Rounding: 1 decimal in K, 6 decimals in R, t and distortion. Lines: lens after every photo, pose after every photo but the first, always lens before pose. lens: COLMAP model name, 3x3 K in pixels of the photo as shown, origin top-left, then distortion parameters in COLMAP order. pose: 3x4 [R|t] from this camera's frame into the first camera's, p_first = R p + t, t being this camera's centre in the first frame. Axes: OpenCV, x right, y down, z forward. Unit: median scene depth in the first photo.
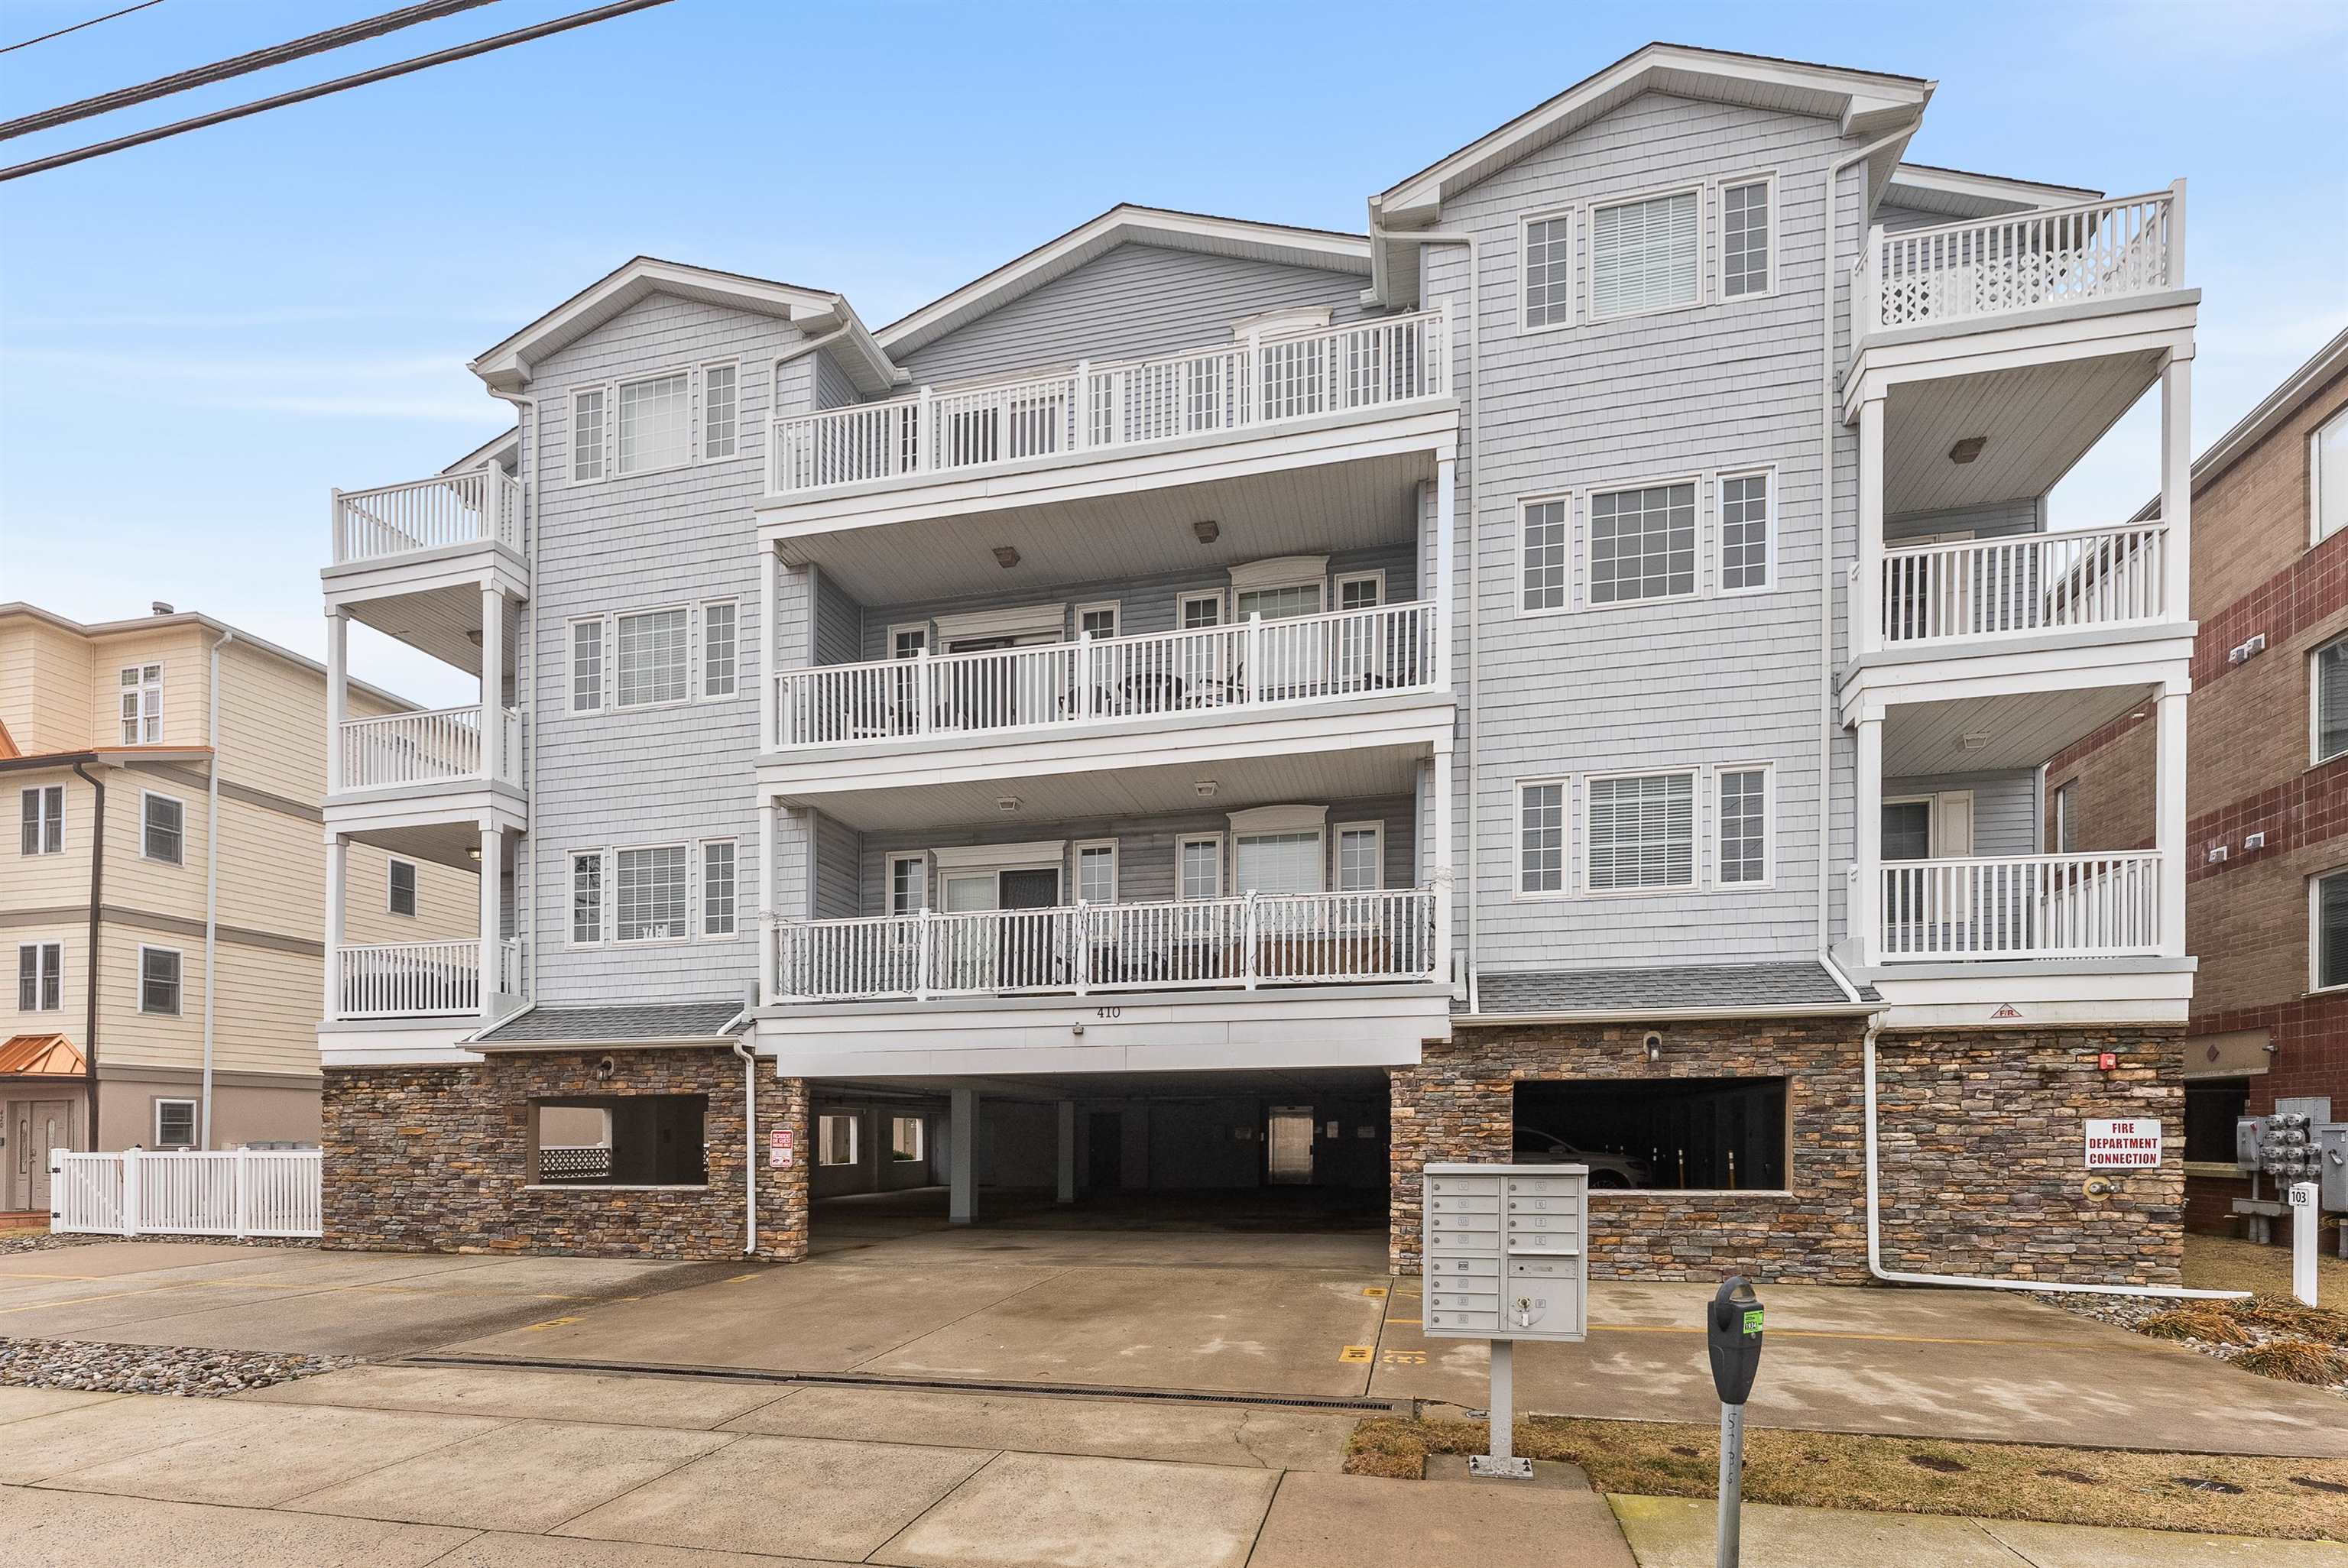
lens RADIAL K [[946.1, 0, 1175.3], [0, 946.1, 785.8], [0, 0, 1]] dist [-0.000894, -0.000442]
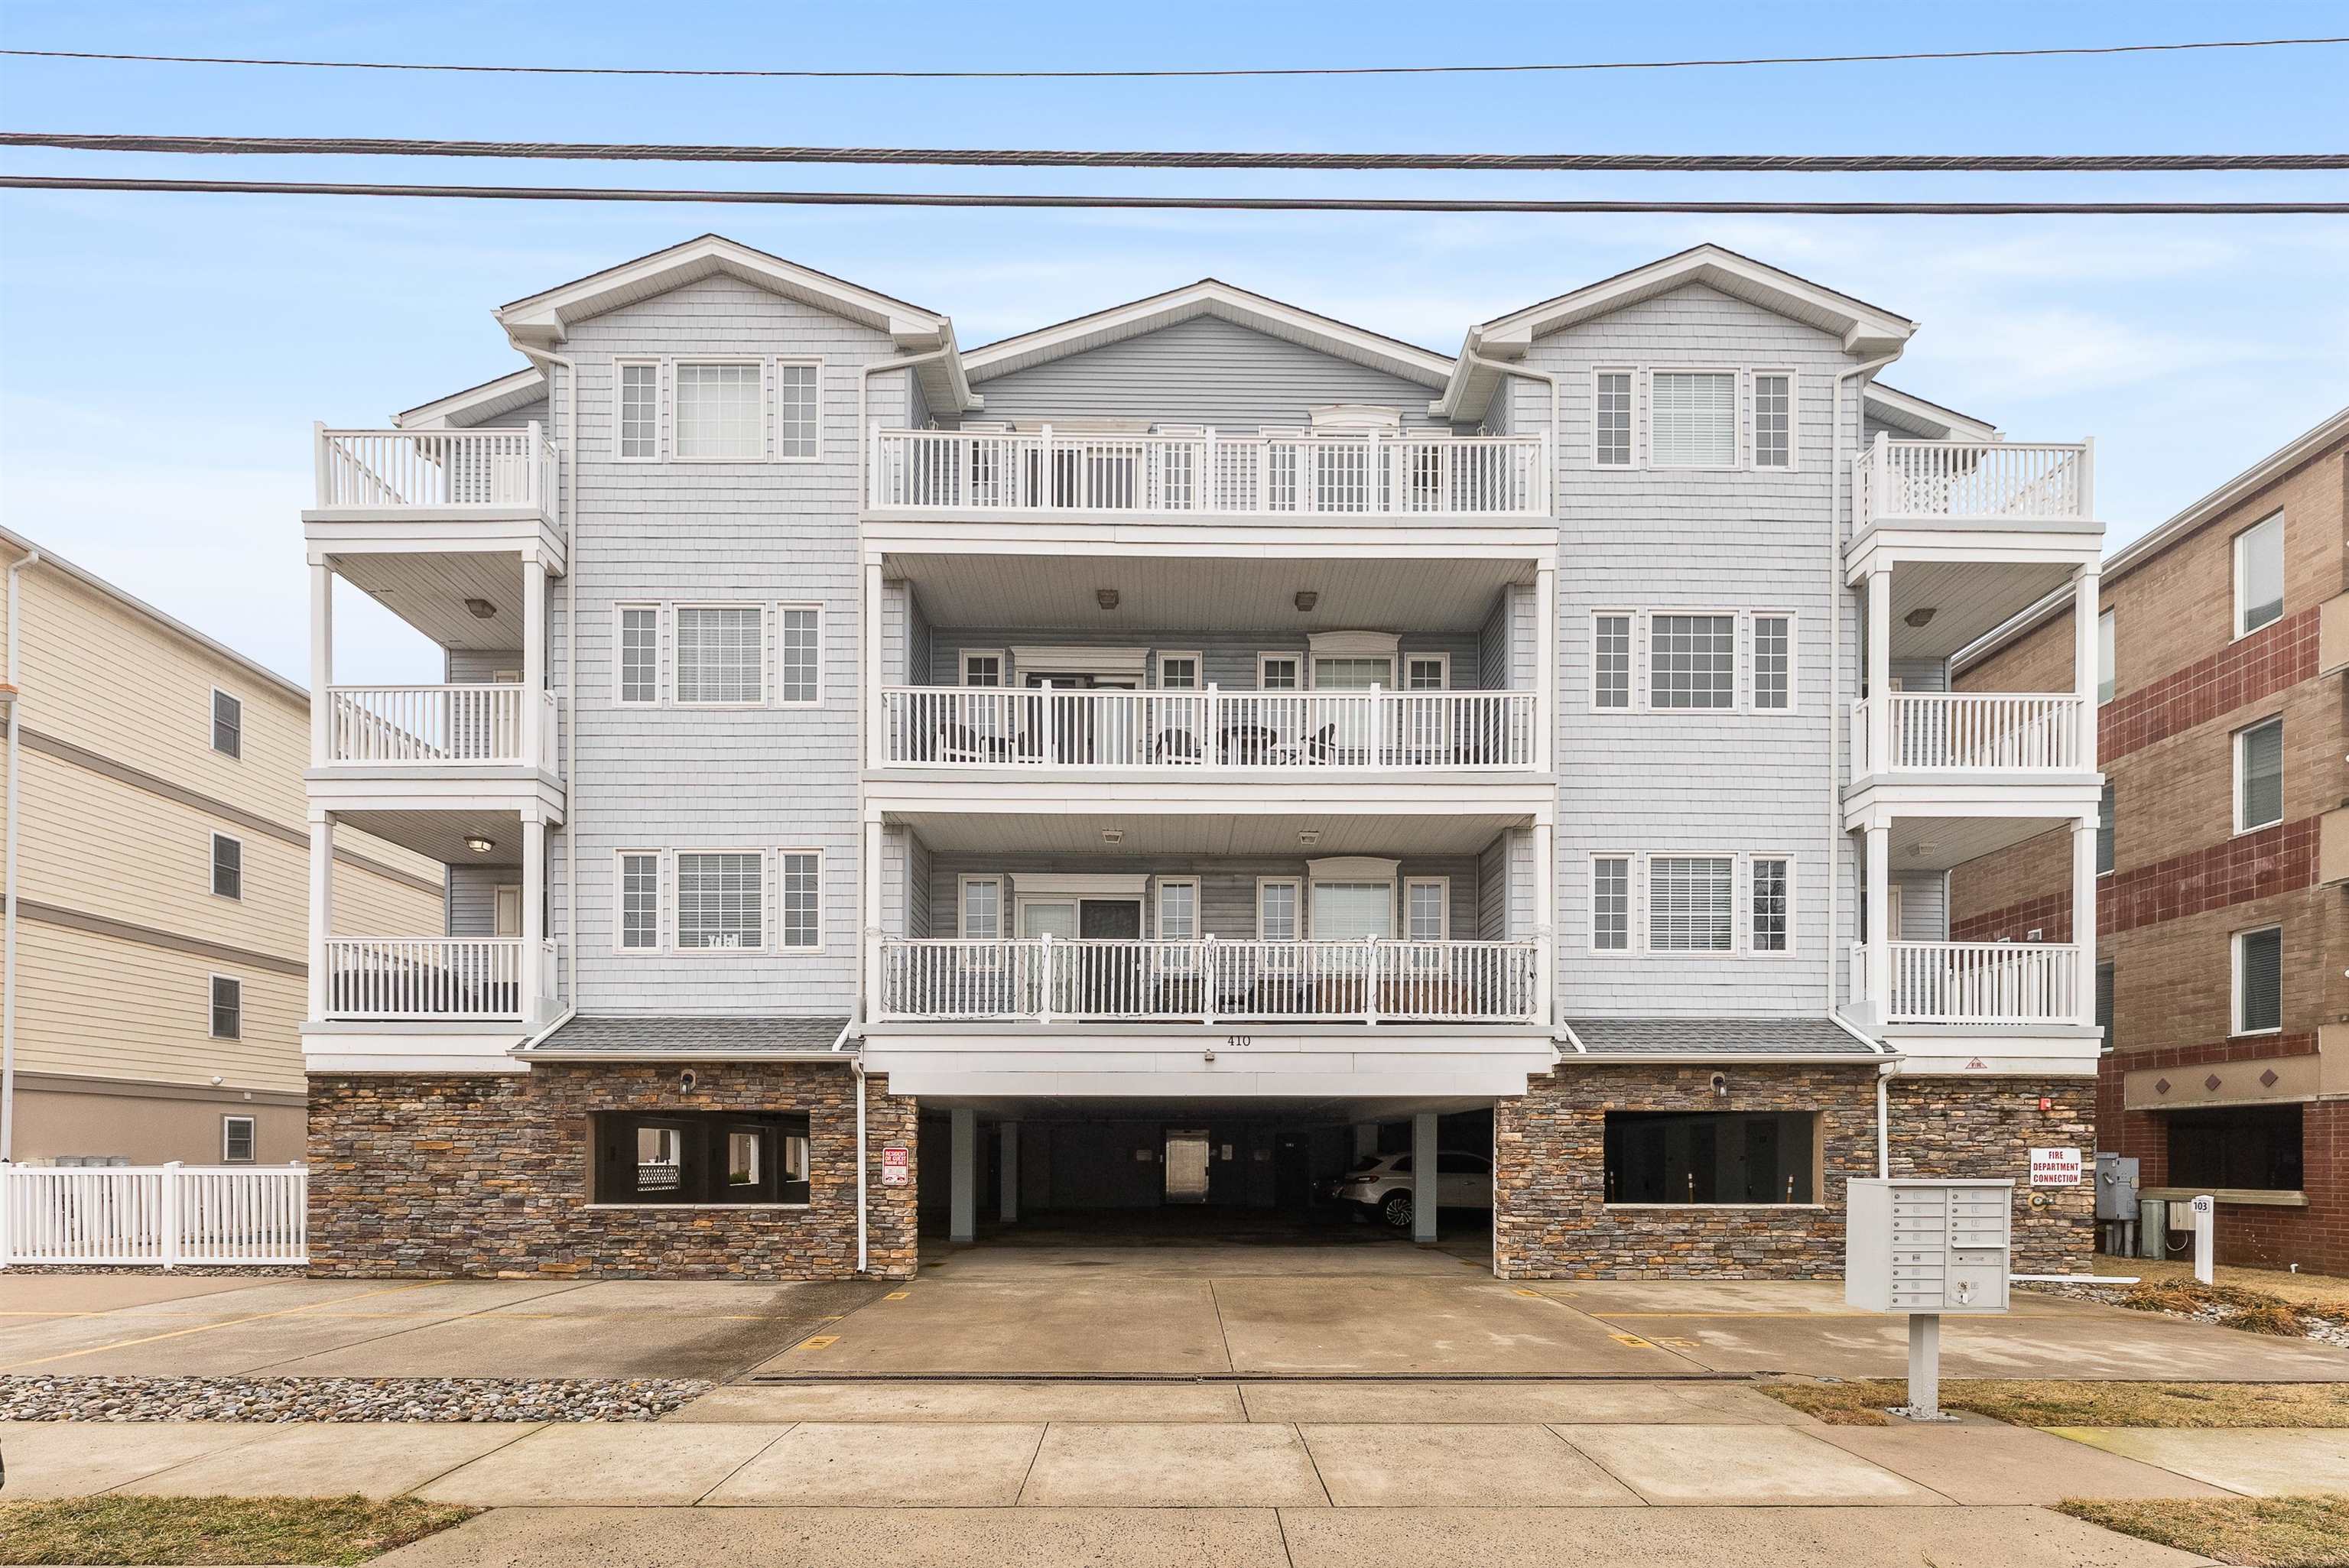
lens RADIAL K [[946.5, 0, 1045.6], [0, 946.5, 801.3], [0, 0, 1]] dist [-0.000894, -0.000442]
pose [[0.977603, 0.080227, 0.194564, -0.459308], [-0.078914, 0.996776, -0.014507, 0.000890], [-0.195101, -0.001172, 0.980782, -0.010687]]
